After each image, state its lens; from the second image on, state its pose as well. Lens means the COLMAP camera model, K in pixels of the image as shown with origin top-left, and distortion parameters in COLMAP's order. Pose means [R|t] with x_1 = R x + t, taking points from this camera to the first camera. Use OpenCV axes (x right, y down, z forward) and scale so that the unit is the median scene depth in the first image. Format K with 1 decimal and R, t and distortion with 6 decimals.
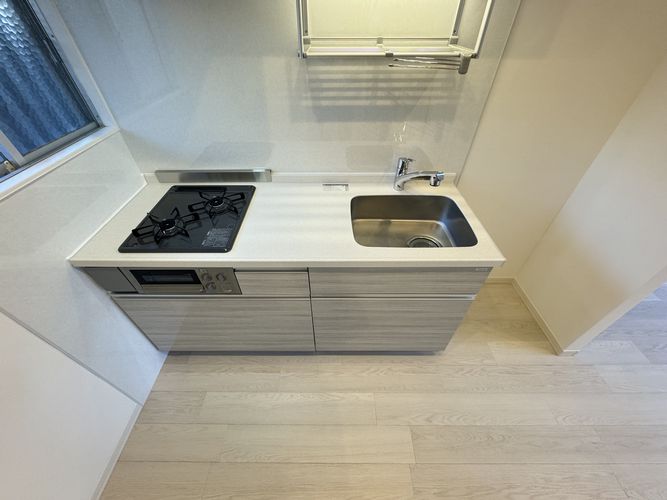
lens RADIAL K [[263.4, 0, 333.2], [0, 263.4, 248.6], [0, 0, 1]] dist [0.002831, 0.000256]
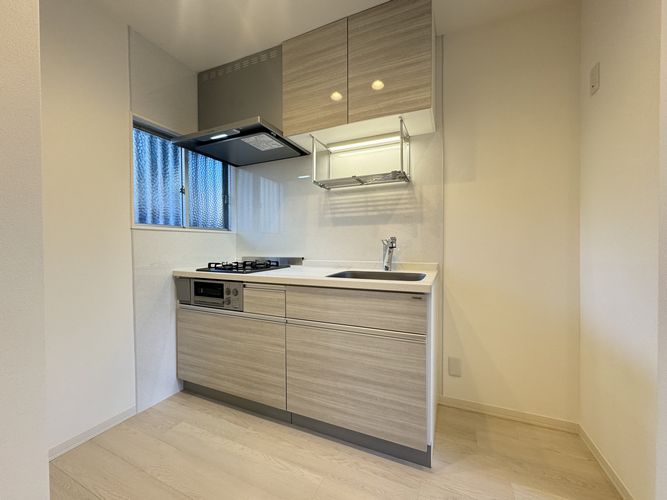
lens RADIAL K [[263.4, 0, 334.2], [0, 263.4, 248.2], [0, 0, 1]] dist [0.002831, 0.000256]
pose [[0.914985, 0.001750, -0.403483, 0.611252], [-0.267771, 0.750676, -0.603973, 0.604000], [0.301828, 0.660668, 0.687326, -0.007019]]
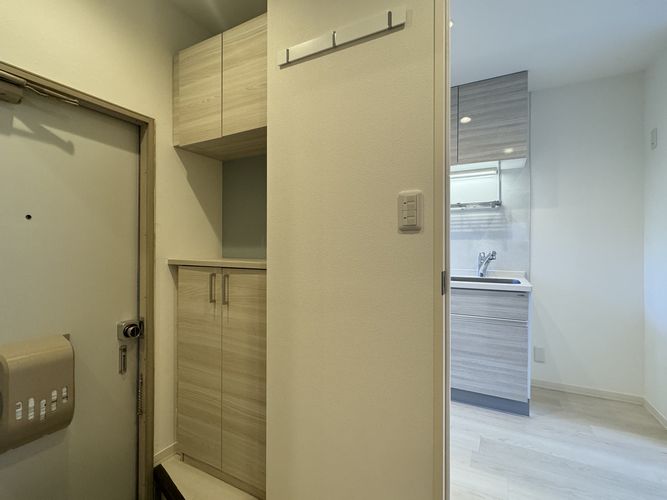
lens RADIAL K [[311.1, 0, 331.5], [0, 311.1, 248.1], [0, 0, 1]] dist [0.000893, -0.000570]
pose [[0.881656, 0.006653, -0.471845, 0.388123], [-0.322181, 0.739072, -0.591584, 1.199060], [0.344792, 0.673593, 0.653751, -0.734597]]
